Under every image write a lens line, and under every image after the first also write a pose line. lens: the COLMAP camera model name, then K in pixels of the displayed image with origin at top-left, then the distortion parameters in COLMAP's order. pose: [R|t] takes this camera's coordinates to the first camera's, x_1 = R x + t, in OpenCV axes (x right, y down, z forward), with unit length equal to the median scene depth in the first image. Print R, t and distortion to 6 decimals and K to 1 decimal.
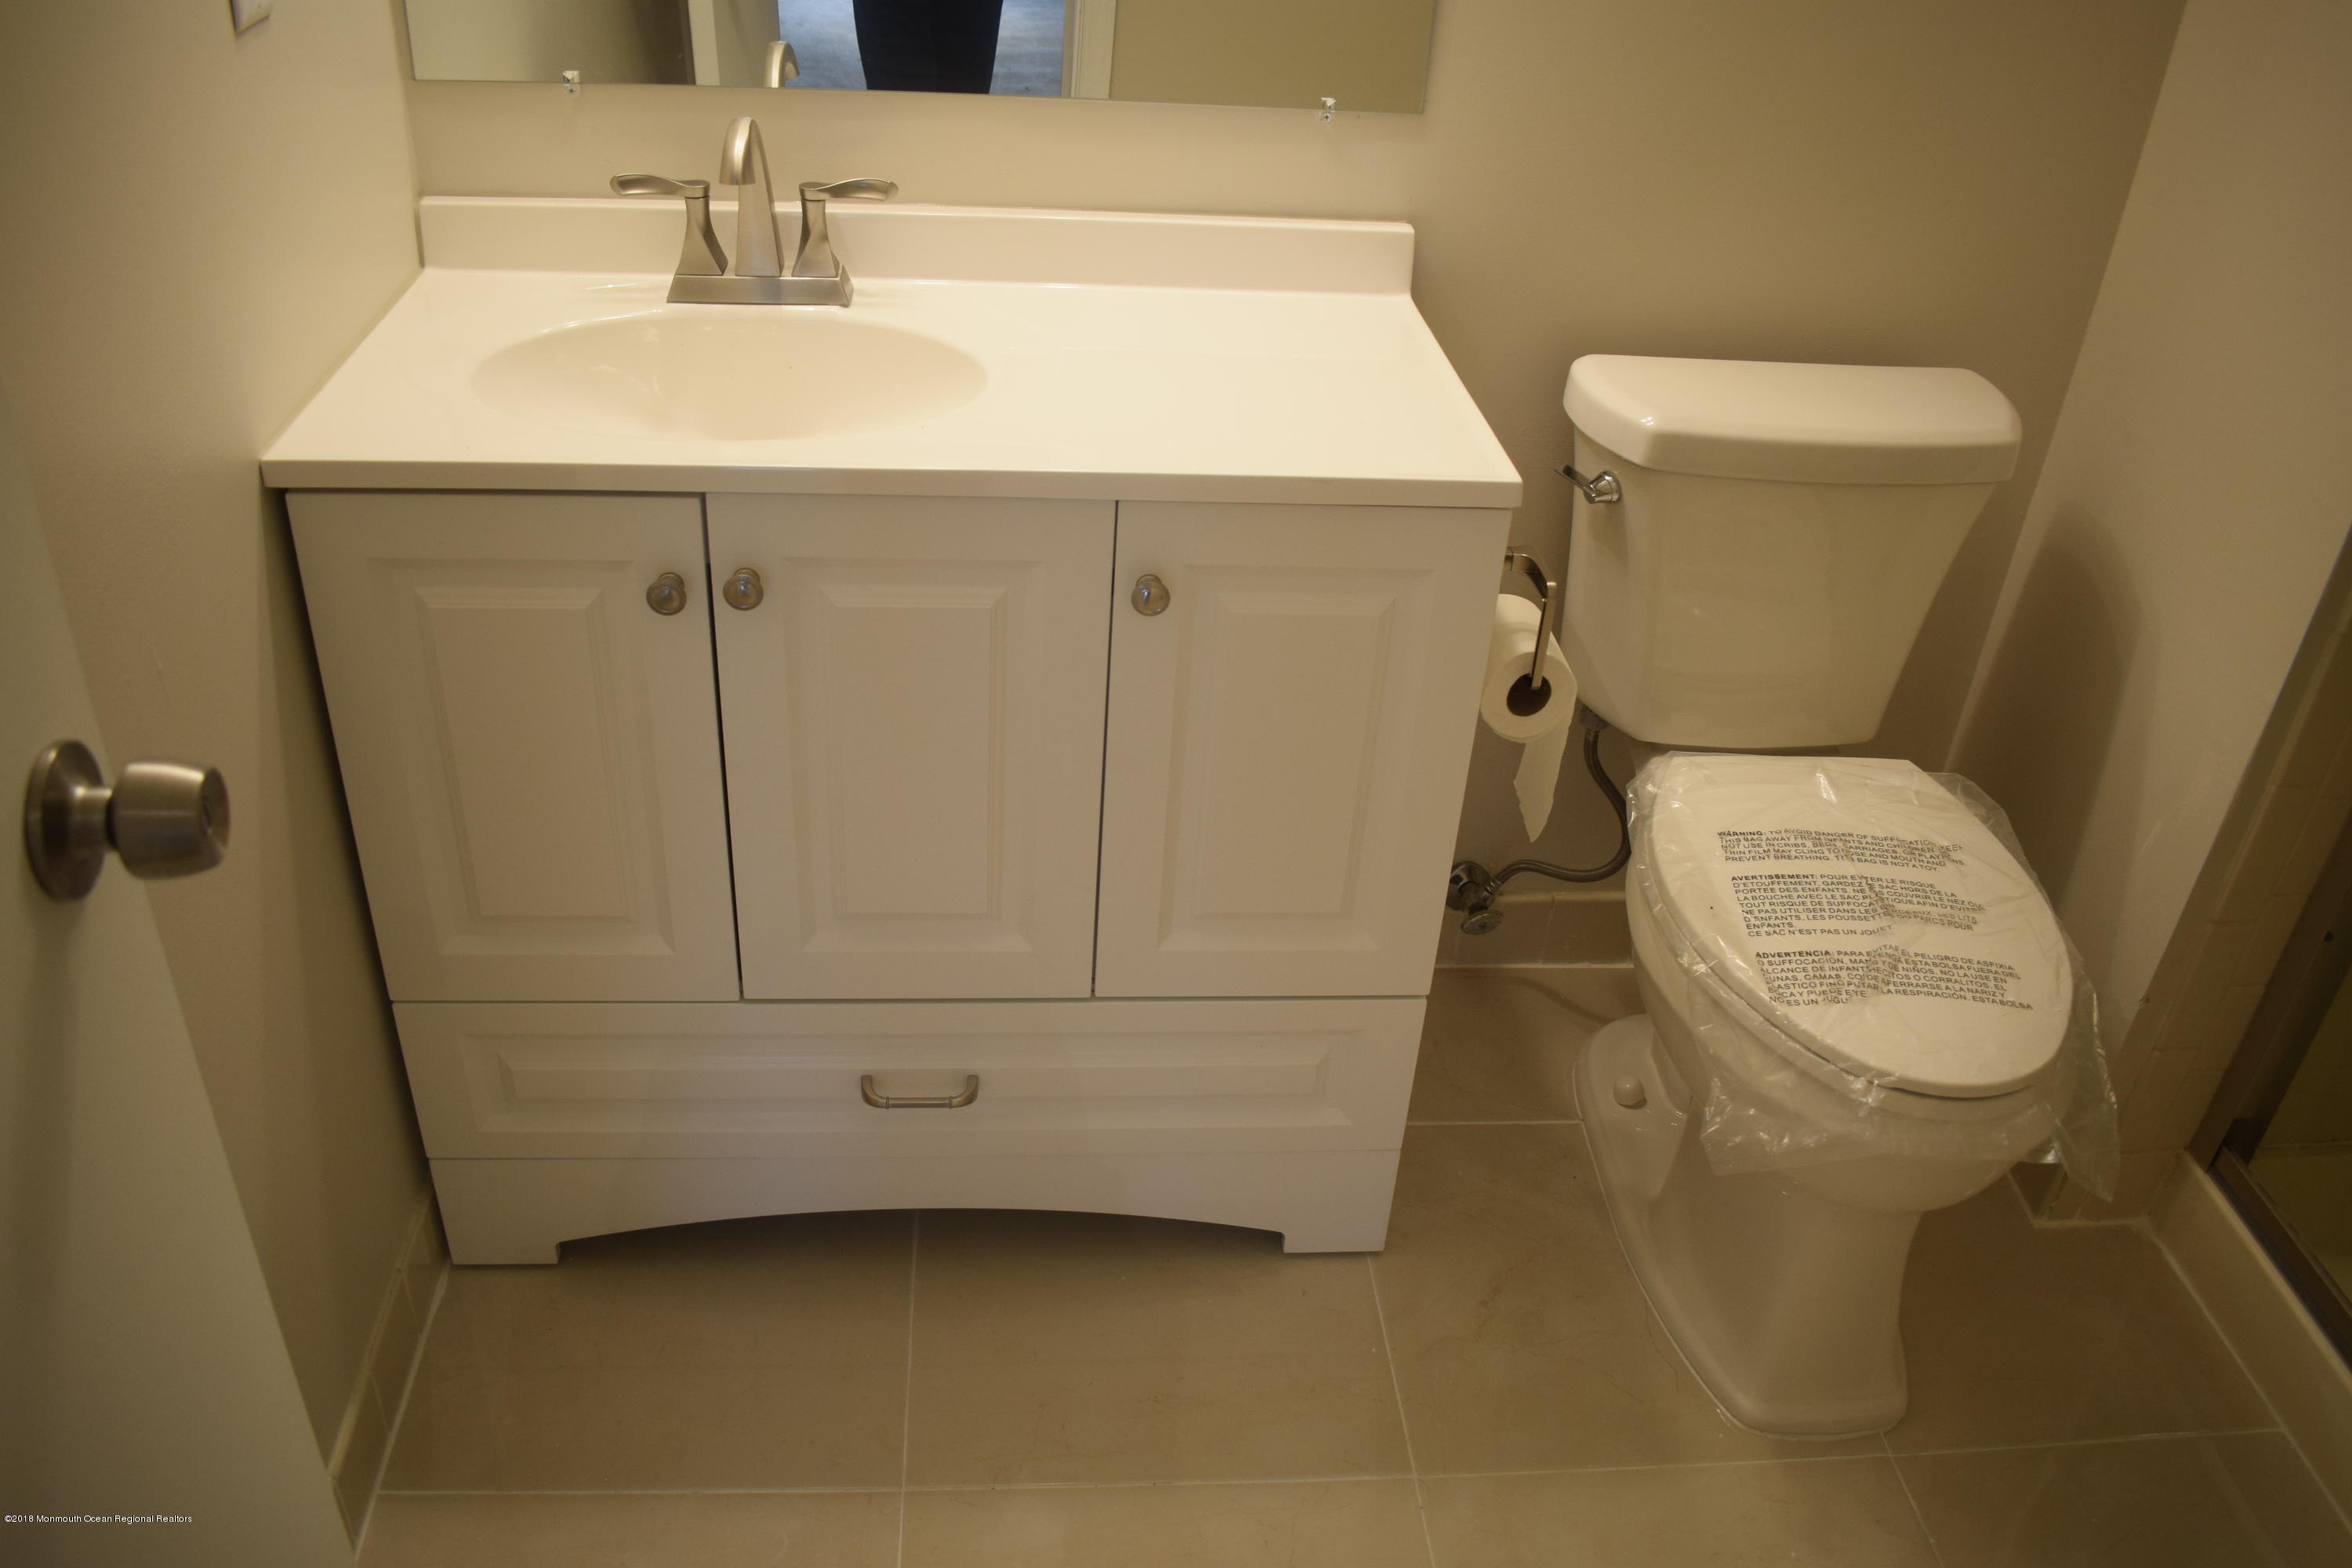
lens RADIAL K [[1834.6, 0, 1181.9], [0, 1834.6, 787.3], [0, 0, 1]] dist [-0.094179, 0.014141]
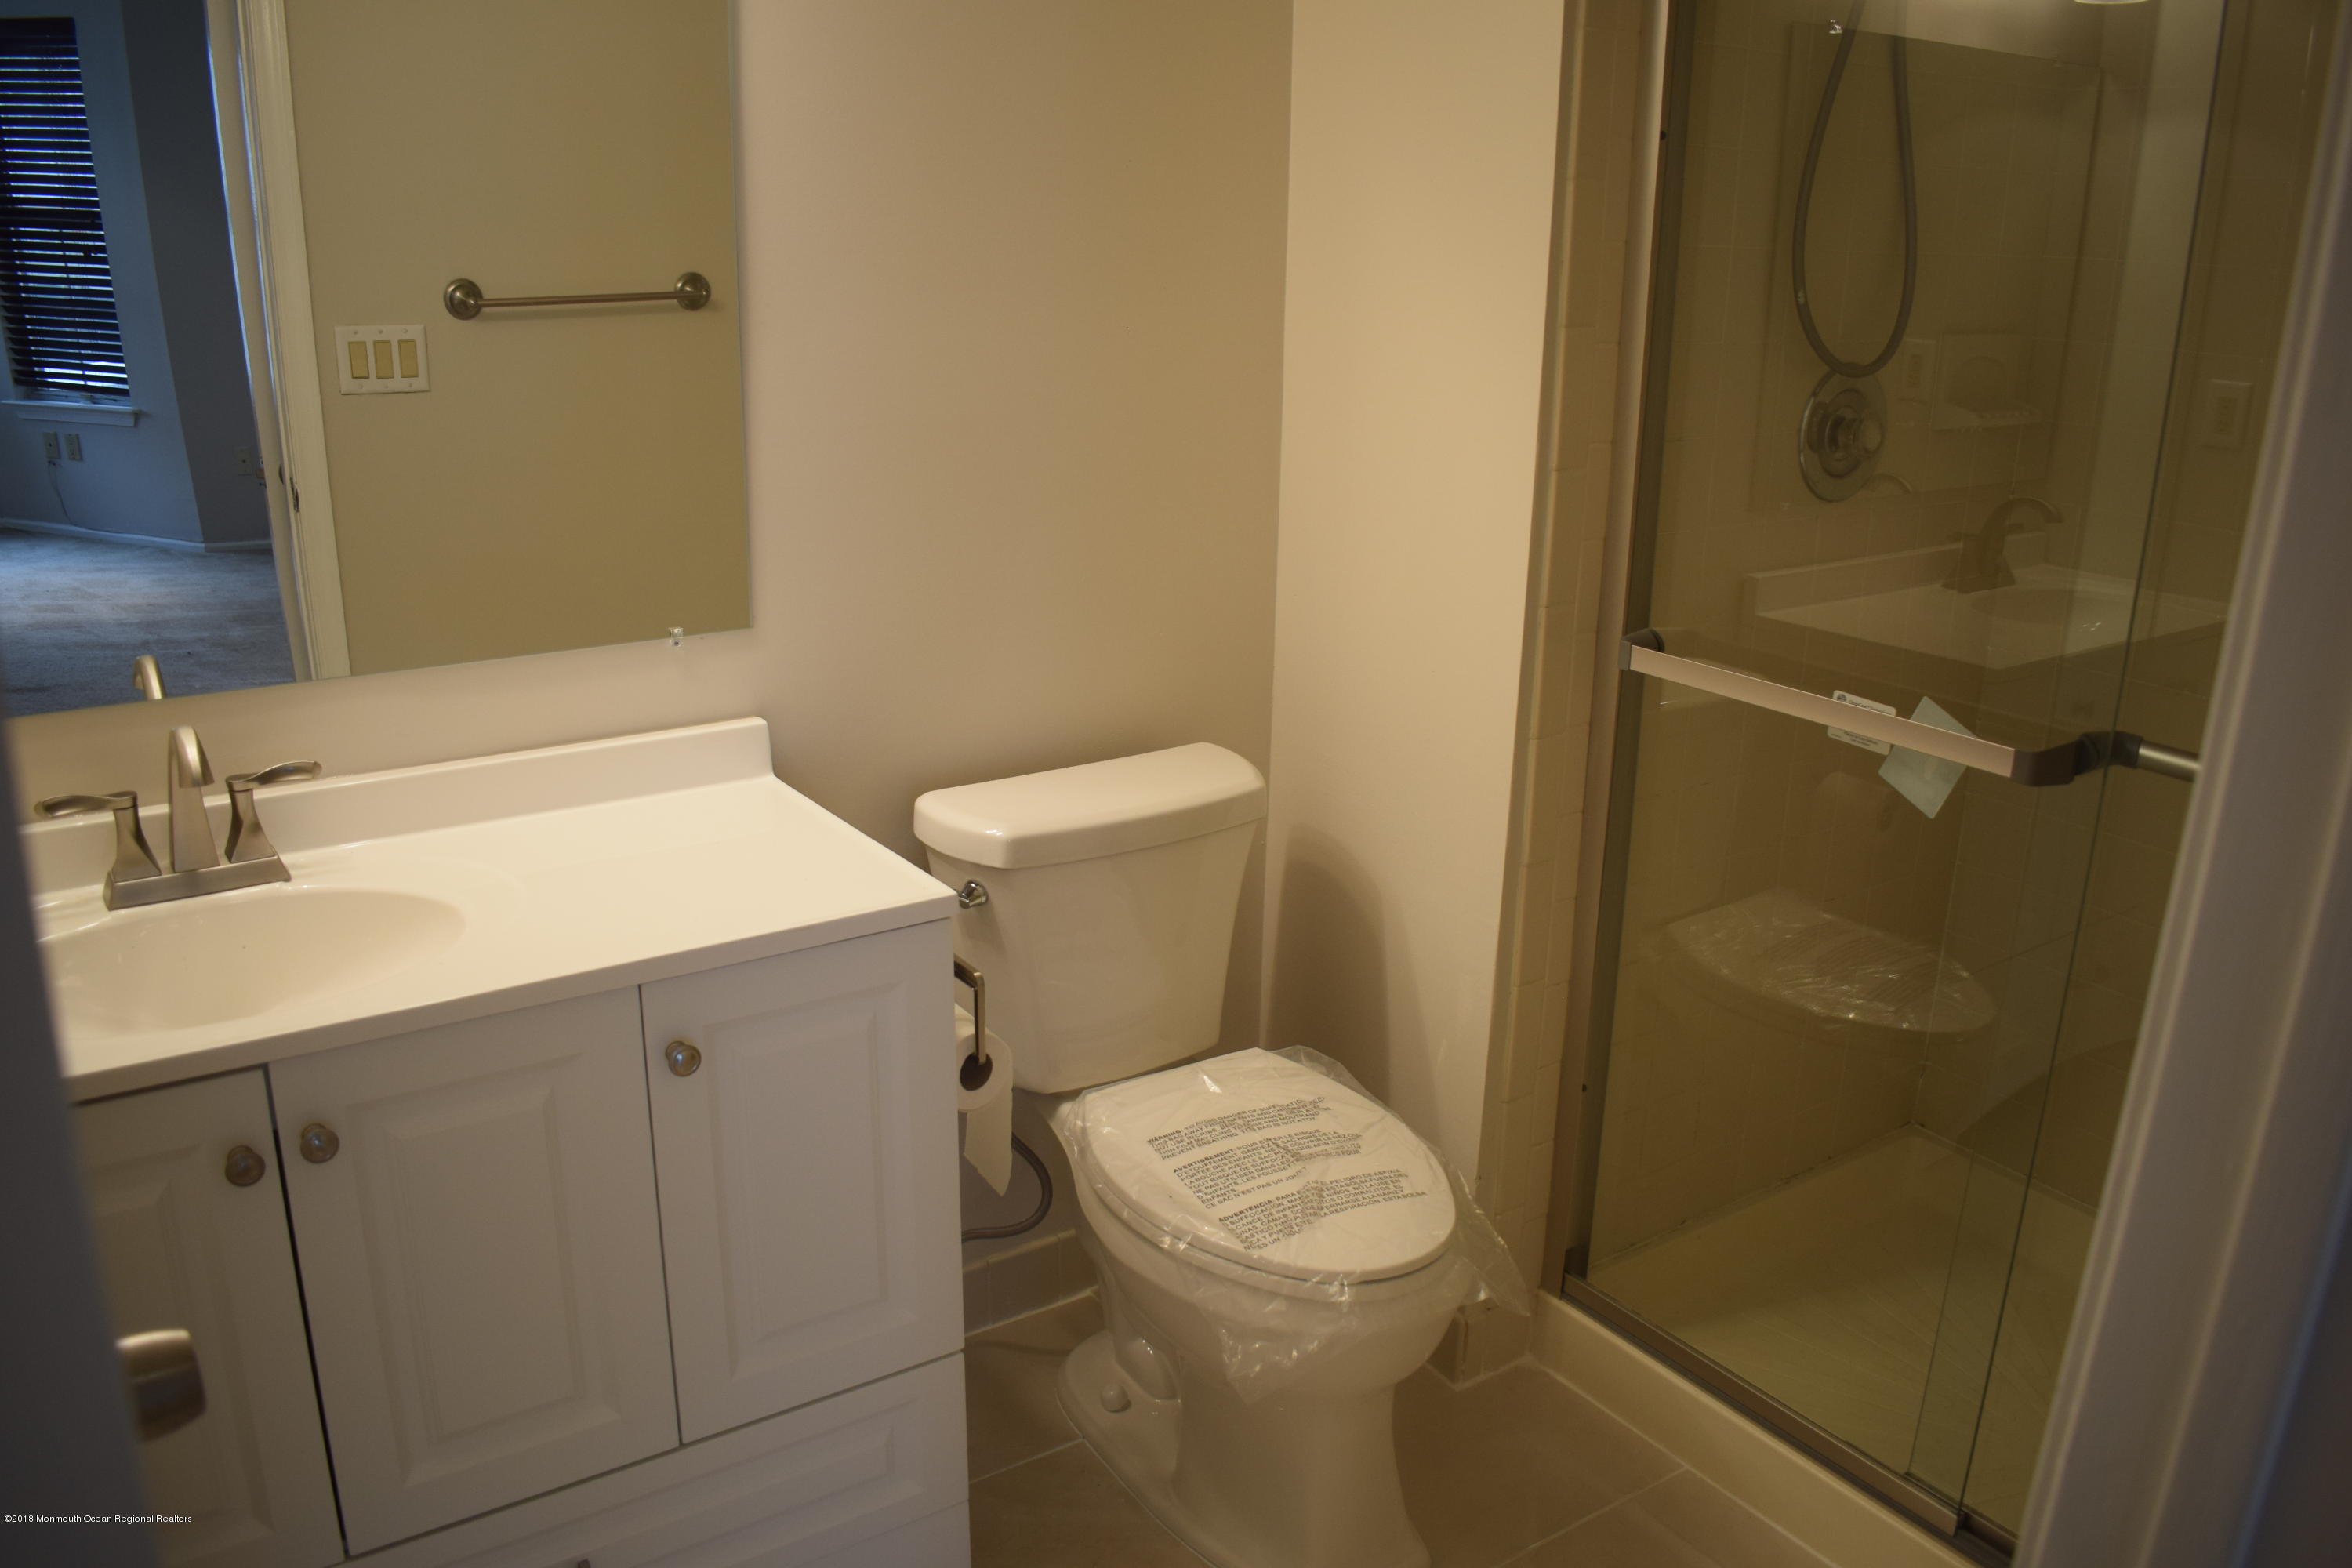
lens RADIAL K [[1834.6, 0, 1169.6], [0, 1834.6, 789.9], [0, 0, 1]] dist [-0.094179, 0.014141]
pose [[0.871866, -0.190401, 0.451216, -0.201572], [0.295780, 0.939038, -0.175274, 0.023533], [-0.390337, 0.286277, 0.875033, -0.141670]]
